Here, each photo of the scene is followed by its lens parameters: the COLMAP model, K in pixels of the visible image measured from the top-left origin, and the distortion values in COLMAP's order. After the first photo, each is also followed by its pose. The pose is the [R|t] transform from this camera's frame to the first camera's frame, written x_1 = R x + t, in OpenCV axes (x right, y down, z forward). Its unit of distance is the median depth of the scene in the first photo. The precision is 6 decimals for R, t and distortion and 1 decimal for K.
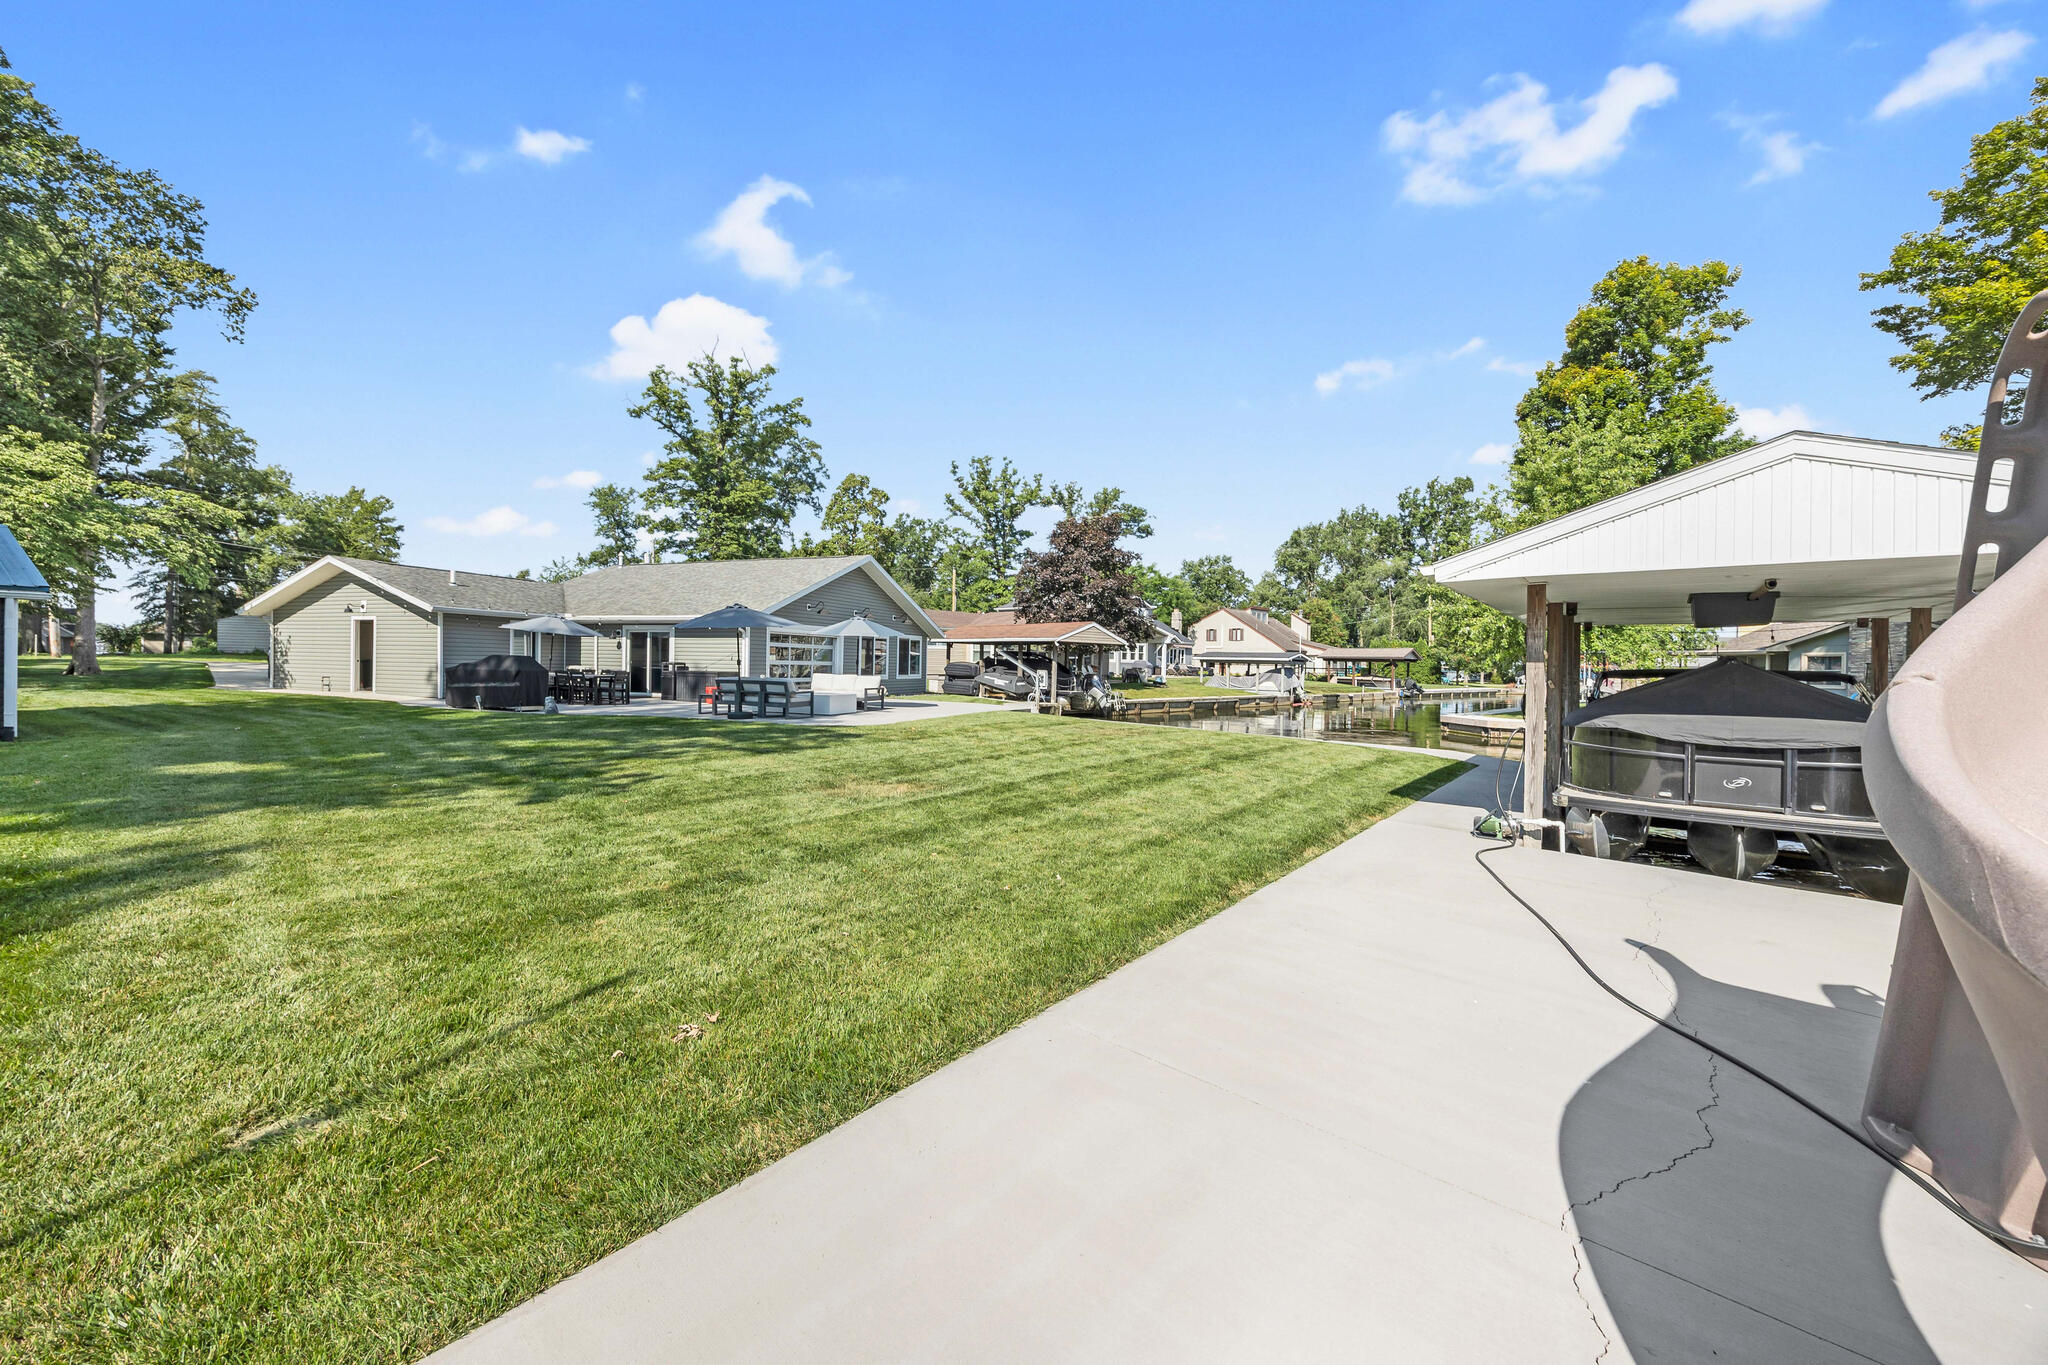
lens RADIAL K [[783.7, 0, 1020.2], [0, 783.7, 670.5], [0, 0, 1]] dist [-0.002140, -0.000671]
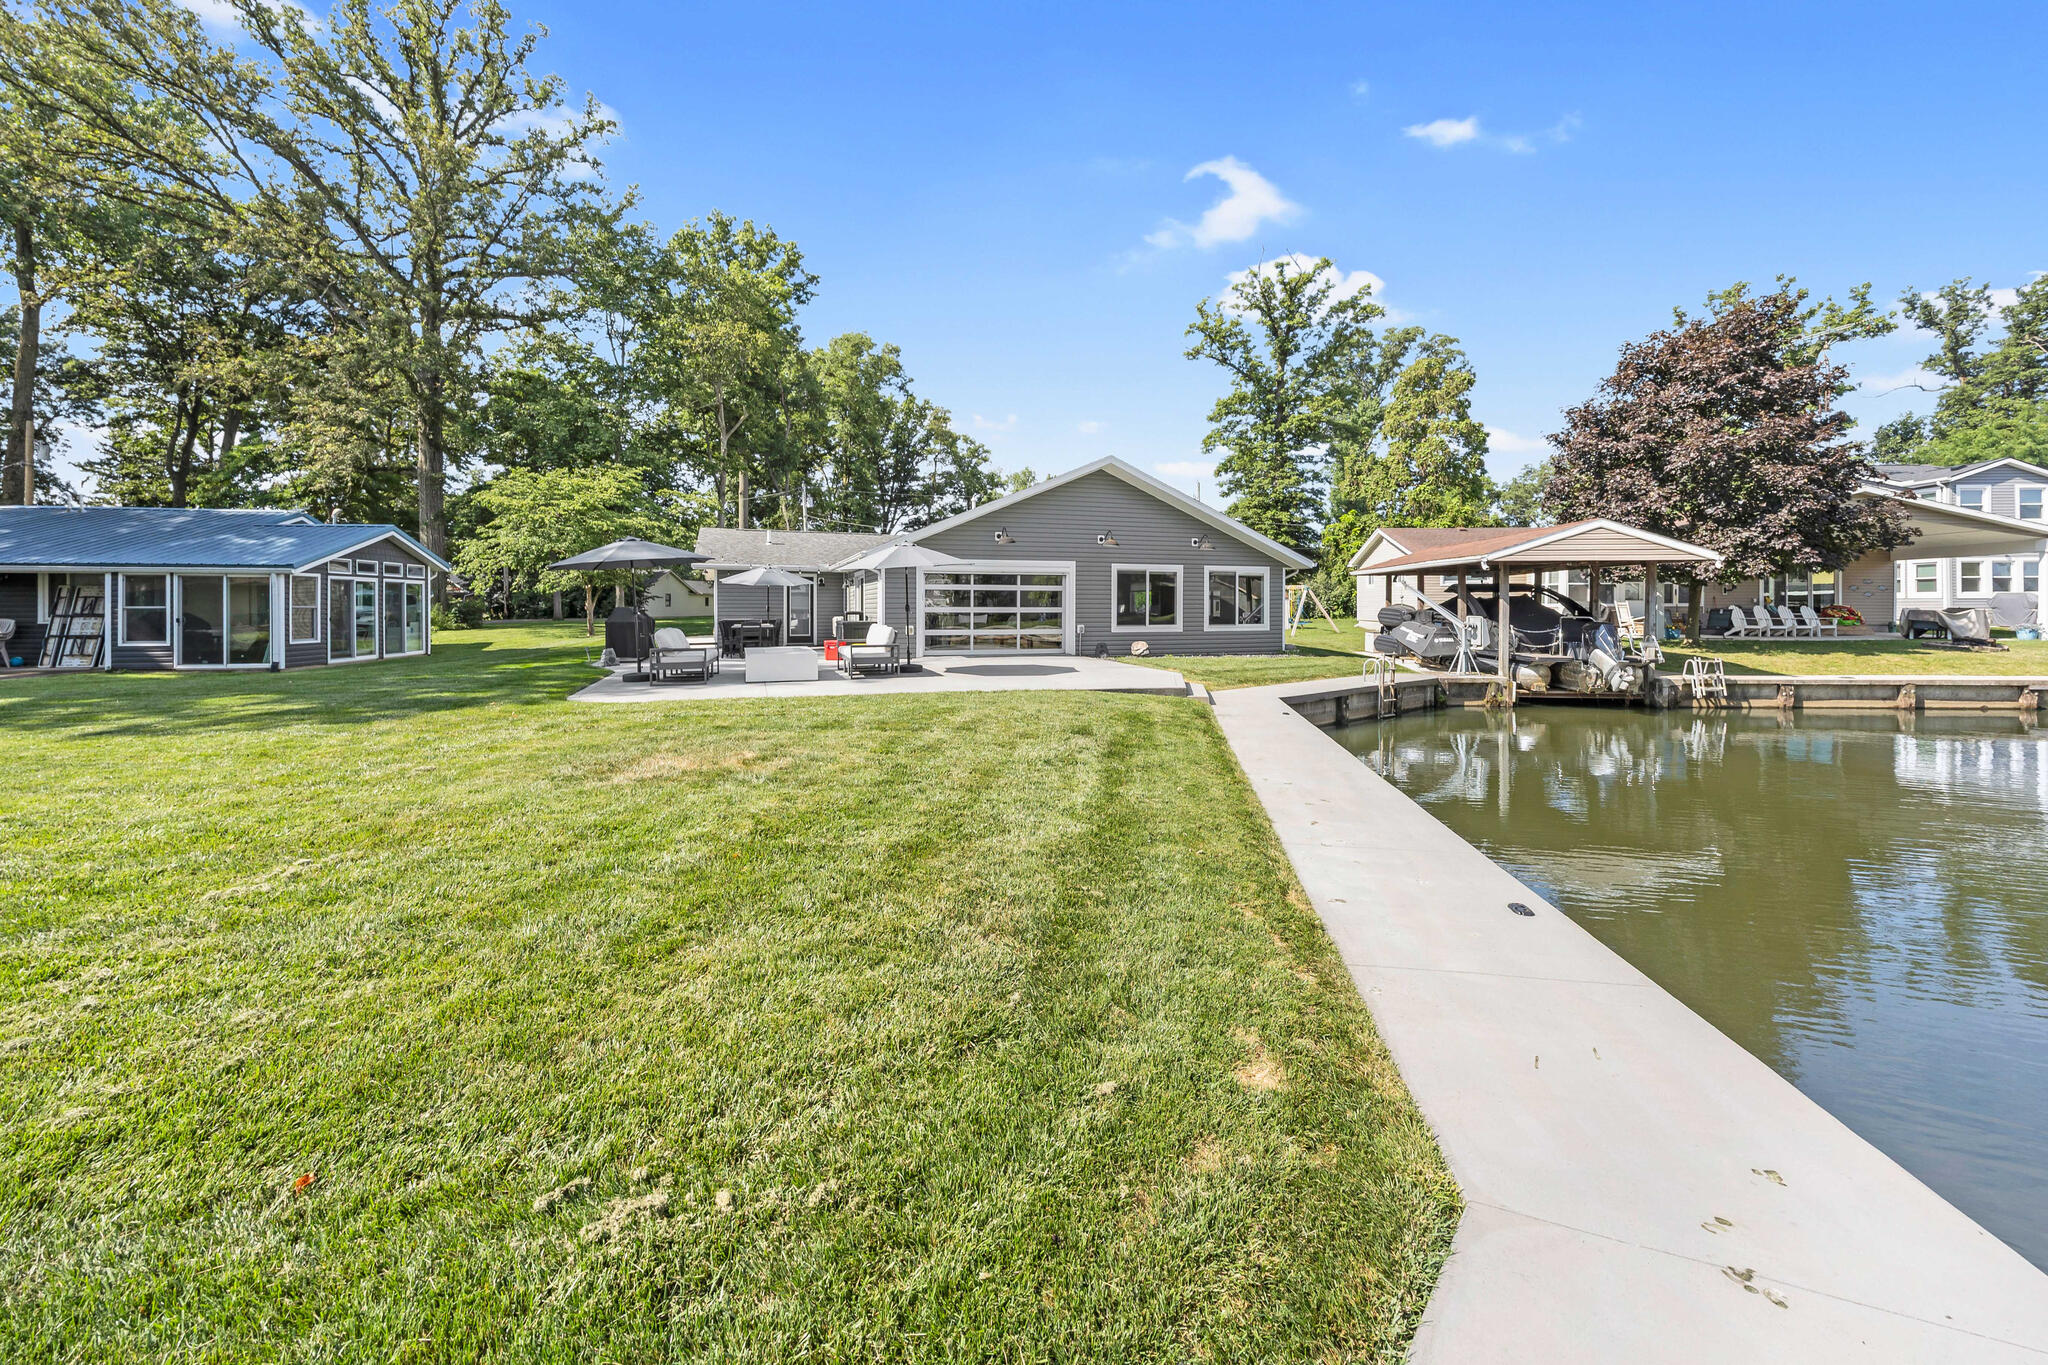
lens RADIAL K [[806.5, 0, 1022.4], [0, 806.5, 607.5], [0, 0, 1]] dist [-0.004235, 0.000264]
pose [[0.635438, -0.021112, -0.771864, 0.218173], [0.007518, 0.999748, -0.021155, 0.002728], [0.772116, 0.007640, 0.635436, 0.332712]]
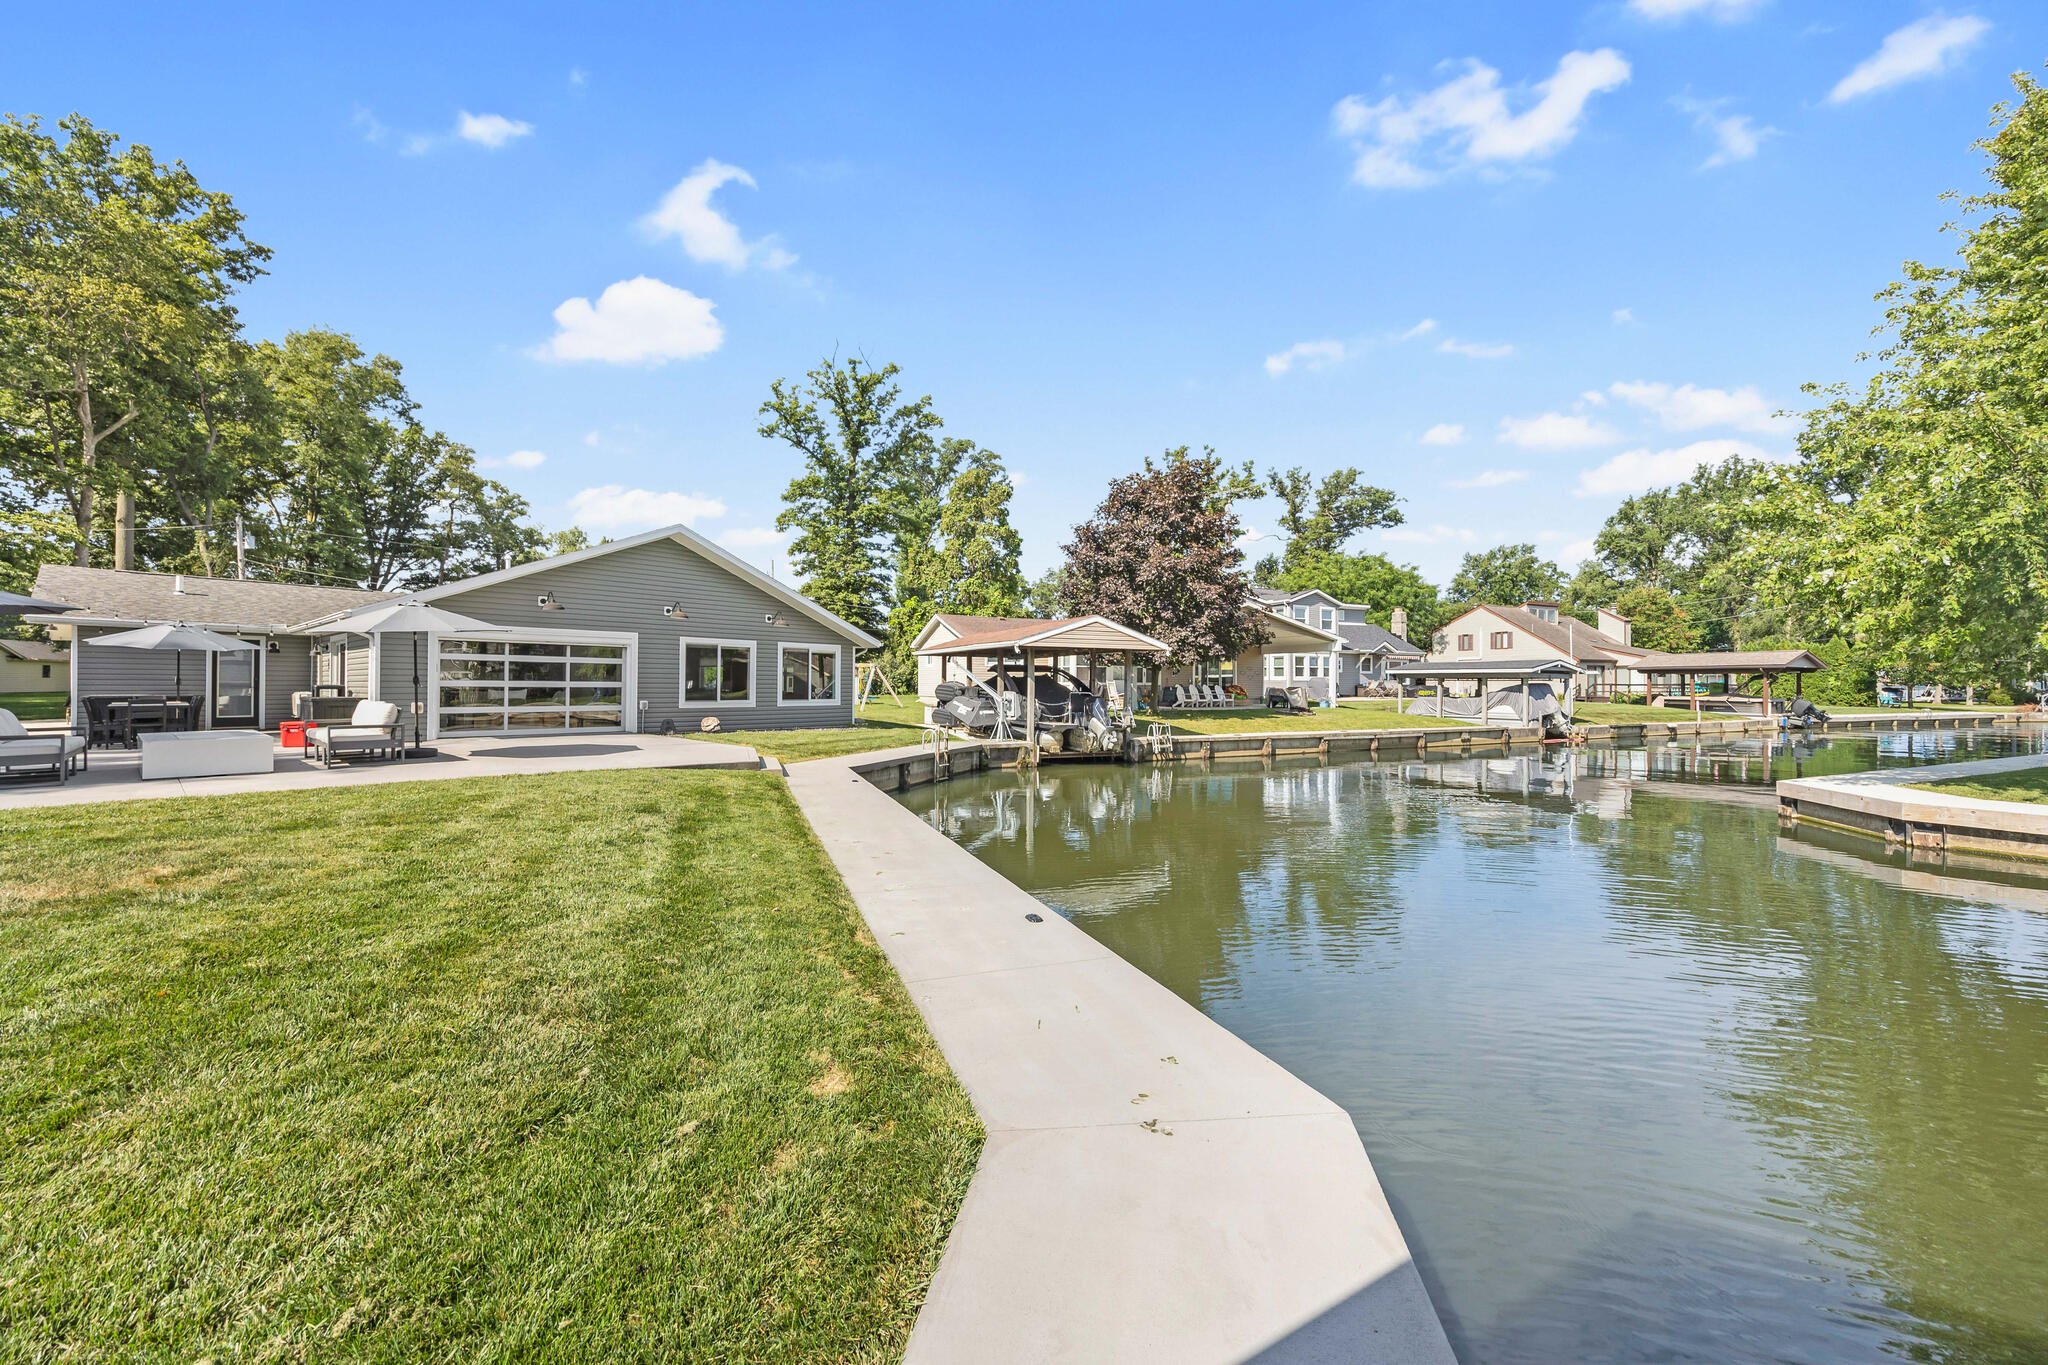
lens RADIAL K [[781.7, 0, 1021.9], [0, 781.7, 684.1], [0, 0, 1]] dist [-0.002302, -0.000479]
pose [[0.936951, -0.016093, -0.349089, 0.220758], [0.011117, 0.999806, -0.016252, 0.003397], [0.349283, 0.011346, 0.936949, 0.328678]]
